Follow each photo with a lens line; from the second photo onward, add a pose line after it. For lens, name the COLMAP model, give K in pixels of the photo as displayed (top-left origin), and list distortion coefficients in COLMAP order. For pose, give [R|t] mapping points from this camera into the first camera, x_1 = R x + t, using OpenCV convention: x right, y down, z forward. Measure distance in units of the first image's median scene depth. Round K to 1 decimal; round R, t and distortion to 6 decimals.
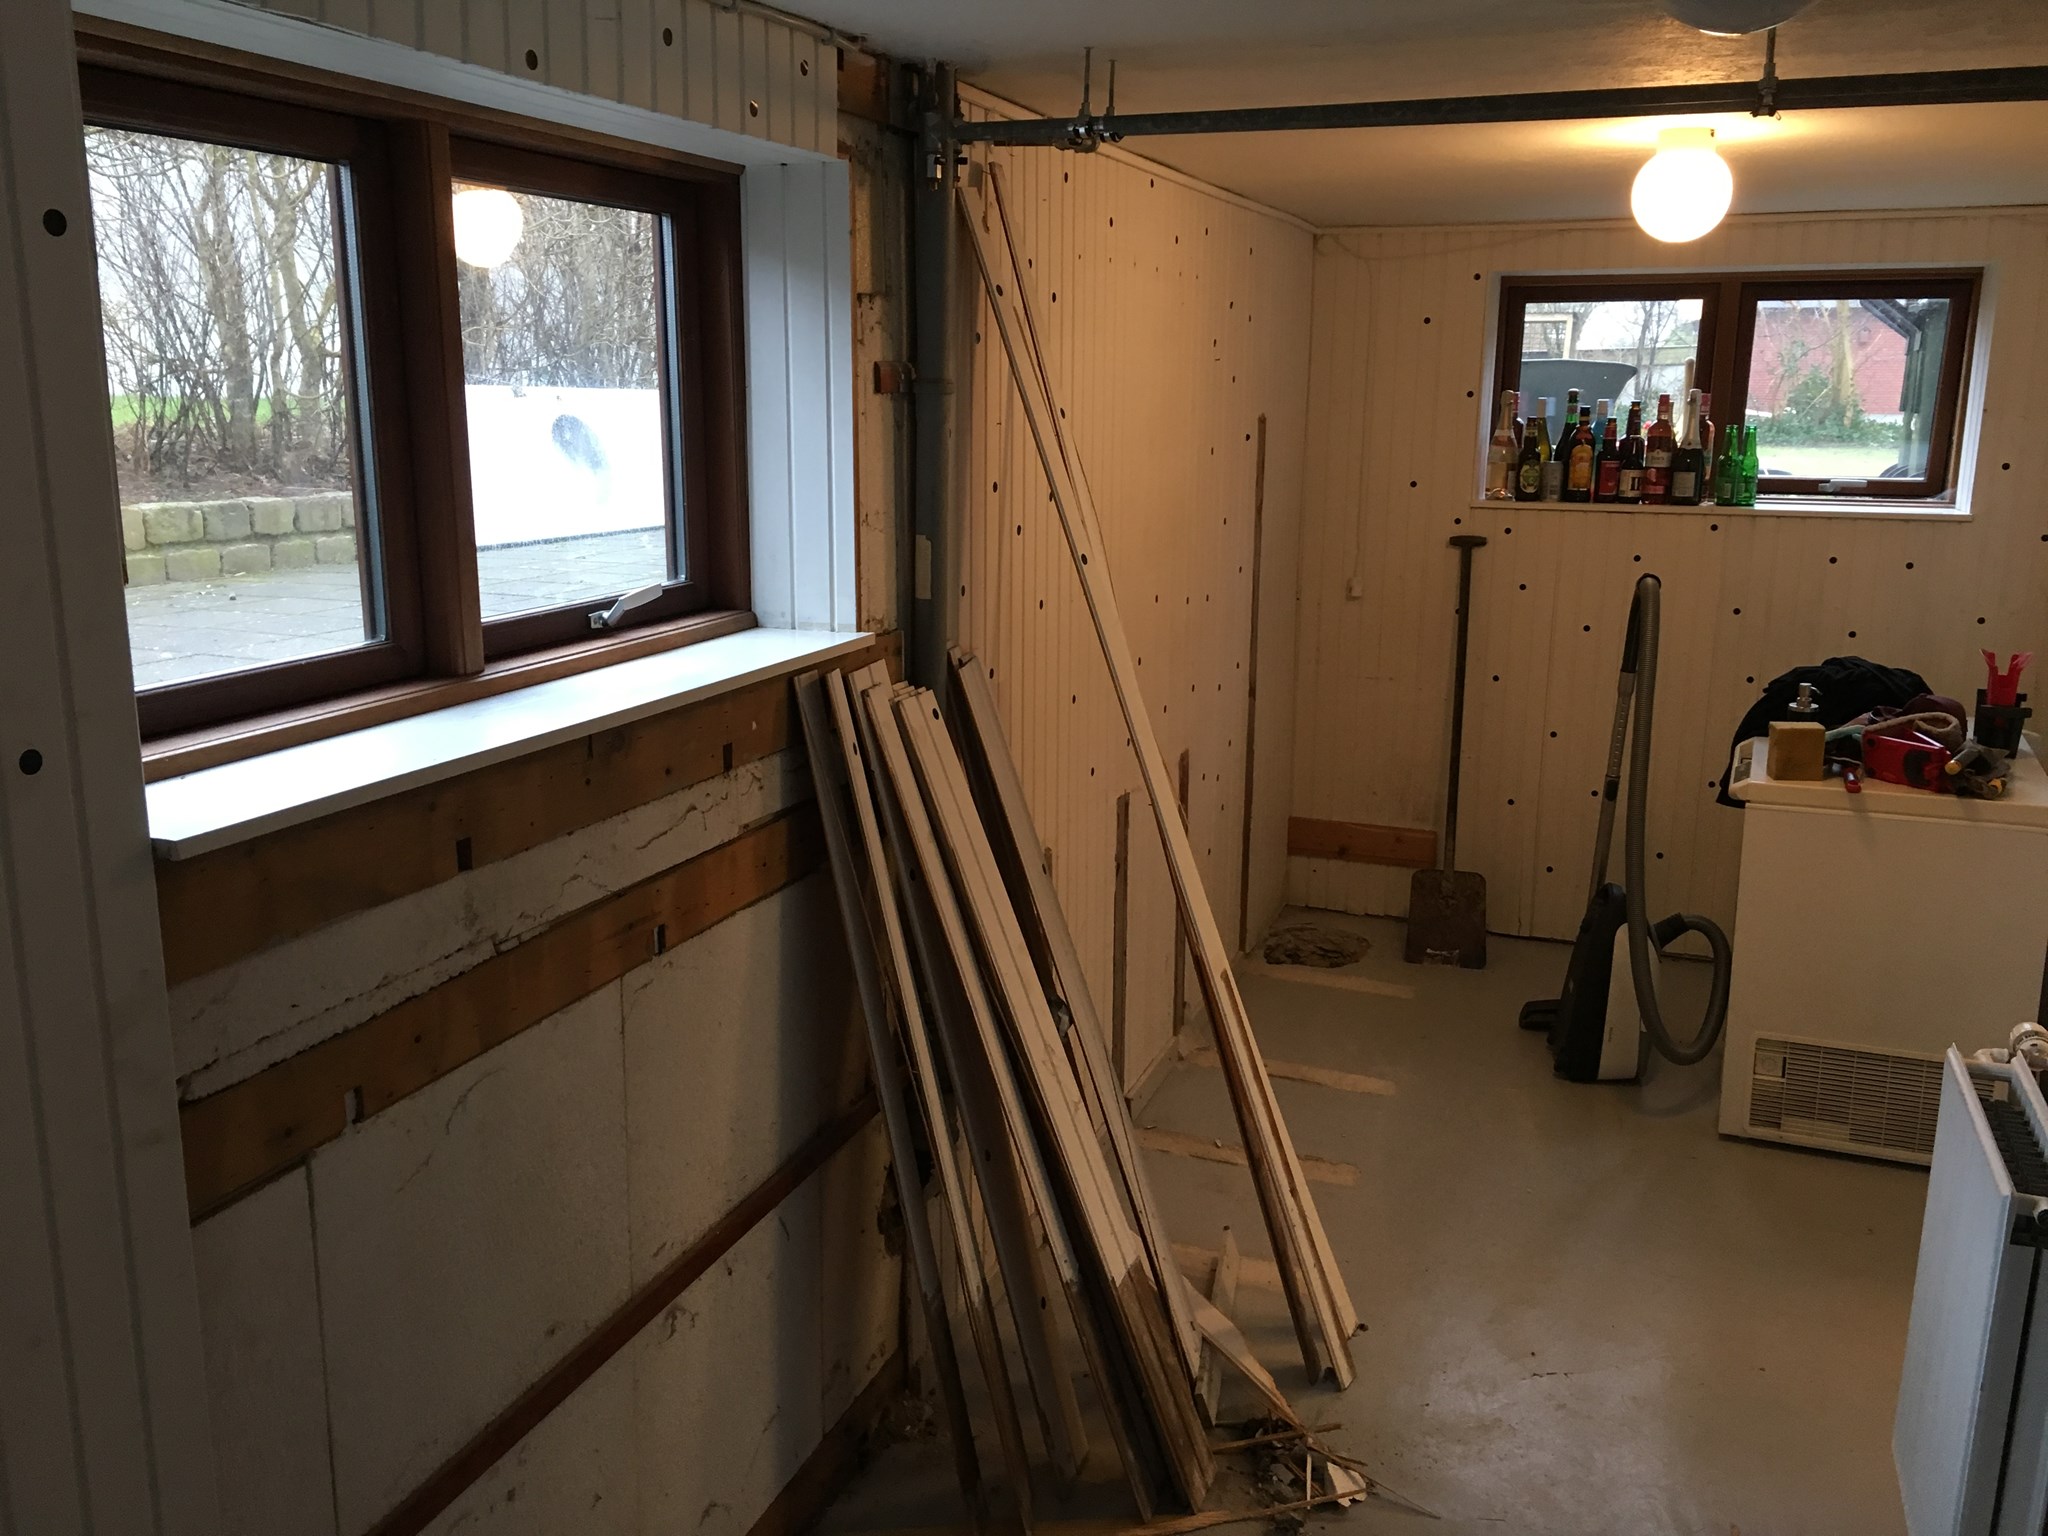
lens RADIAL K [[1738.9, 0, 1025.4], [0, 1738.9, 760.8], [0, 0, 1]] dist [0.079796, -0.097788]
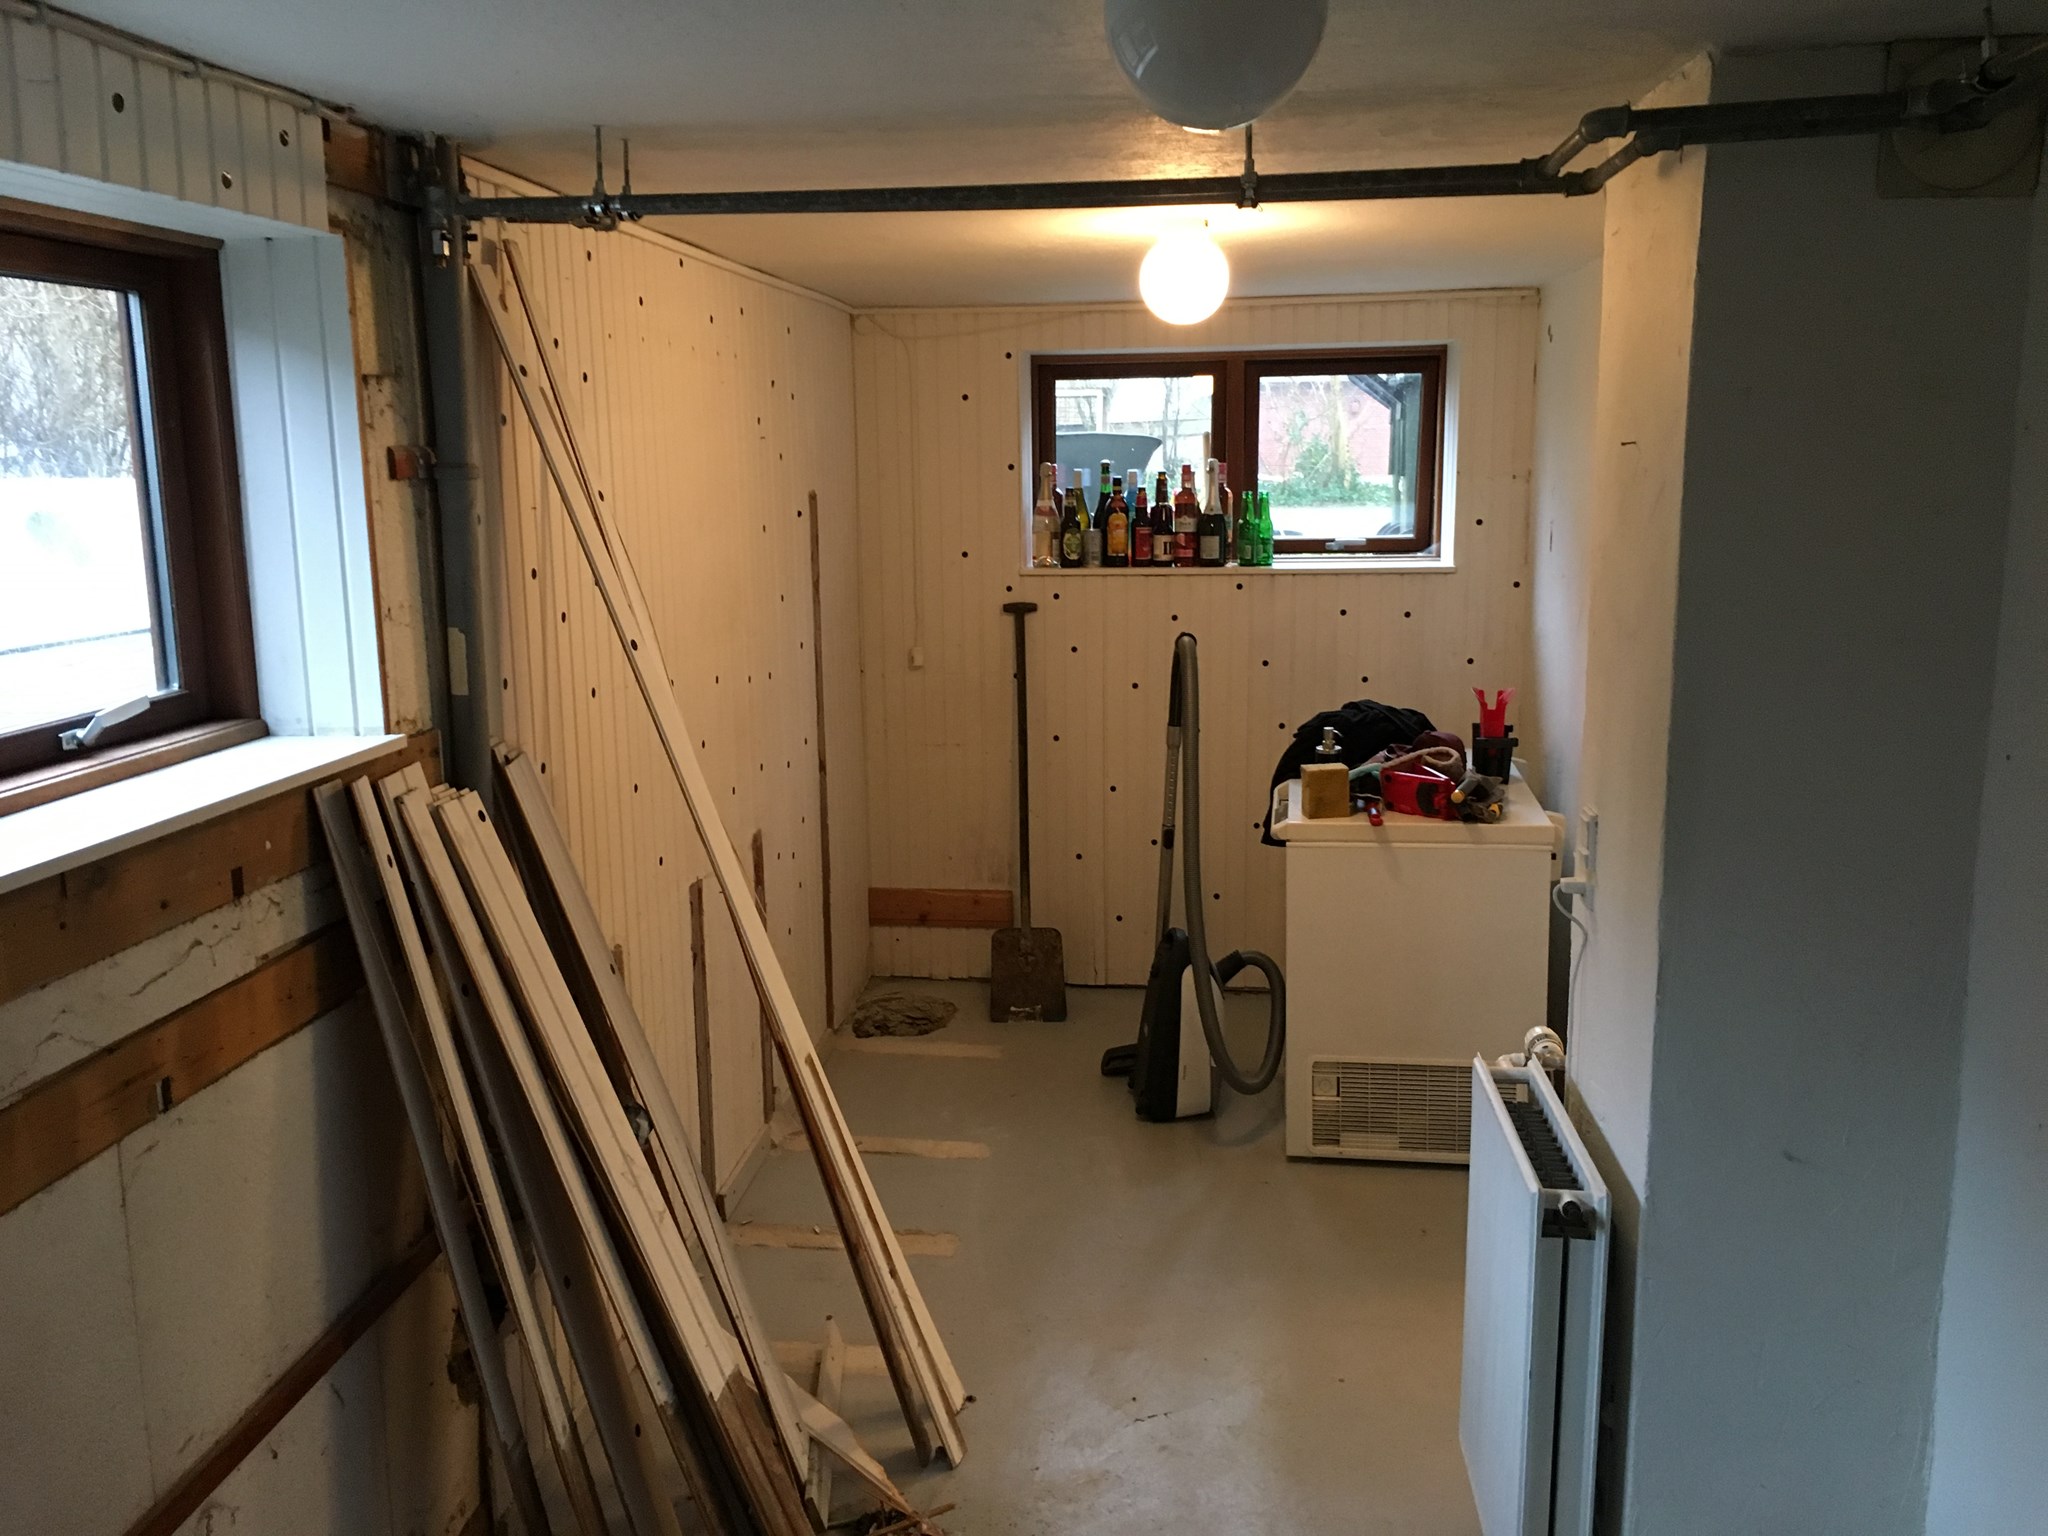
lens RADIAL K [[1738.9, 0, 1023.7], [0, 1738.9, 762.0], [0, 0, 1]] dist [0.079796, -0.097788]
pose [[0.968880, -0.063847, 0.239154, 0.007512], [0.073568, 0.996779, -0.031934, -0.004071], [-0.236345, 0.048534, 0.970456, 0.010696]]
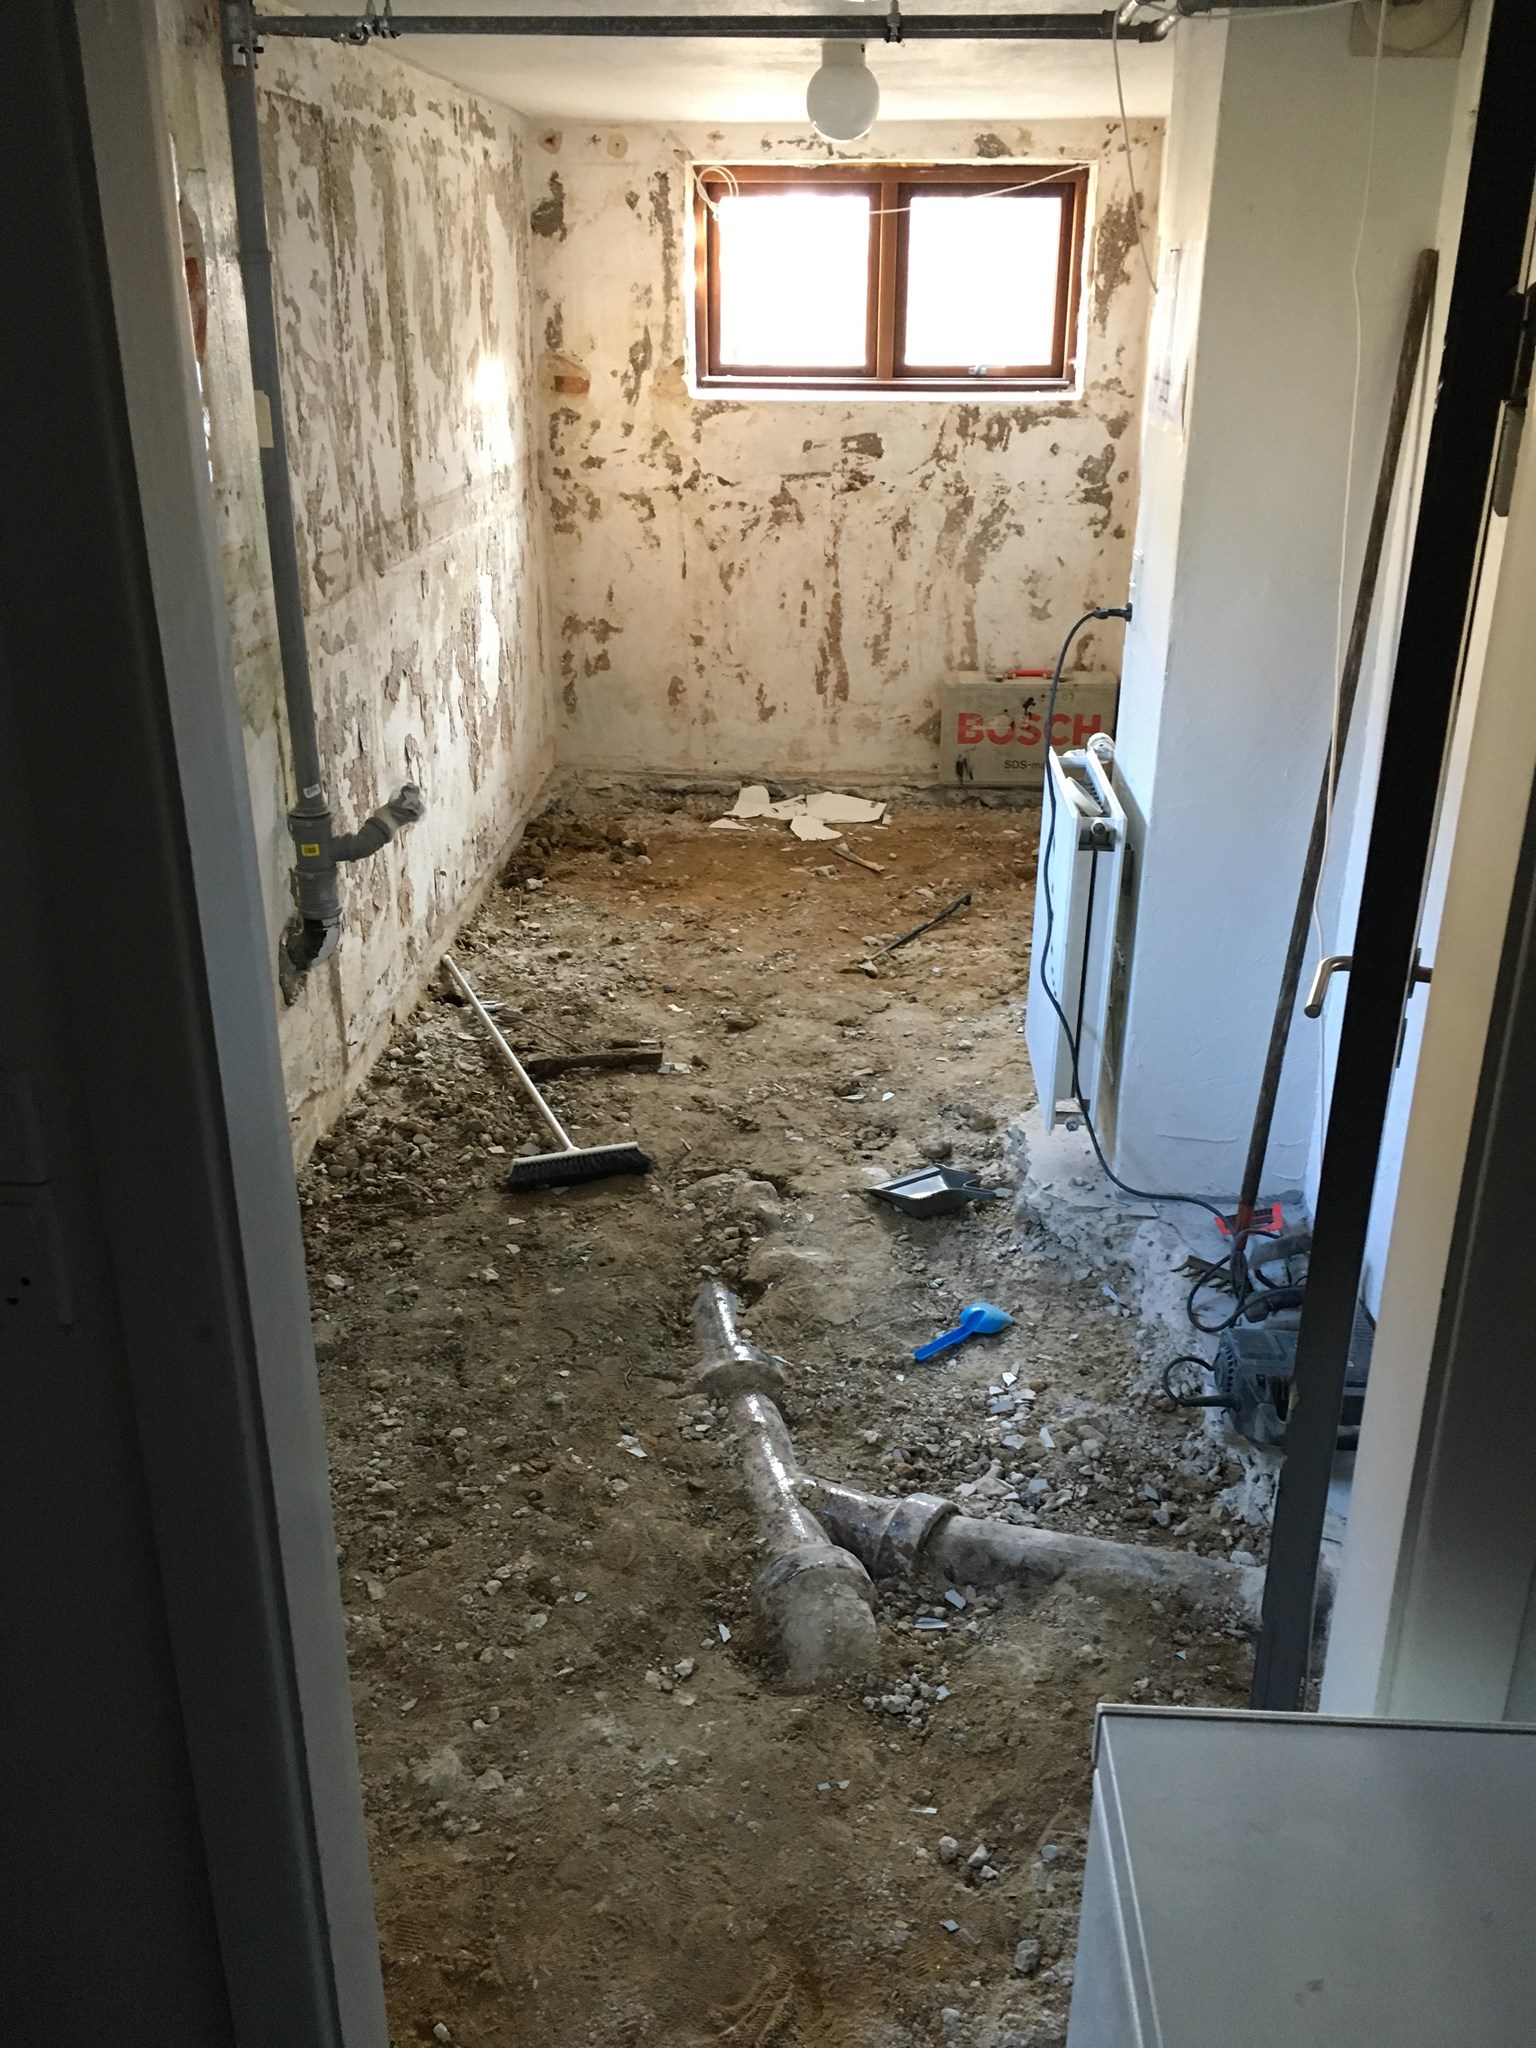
lens RADIAL K [[1738.9, 0, 777.1], [0, 1738.9, 1021.7], [0, 0, 1]] dist [0.079796, -0.097788]
pose [[0.953079, -0.119449, 0.278158, -0.105368], [0.066953, 0.979280, 0.191125, 0.083518], [-0.295224, -0.163534, 0.941329, -0.293803]]
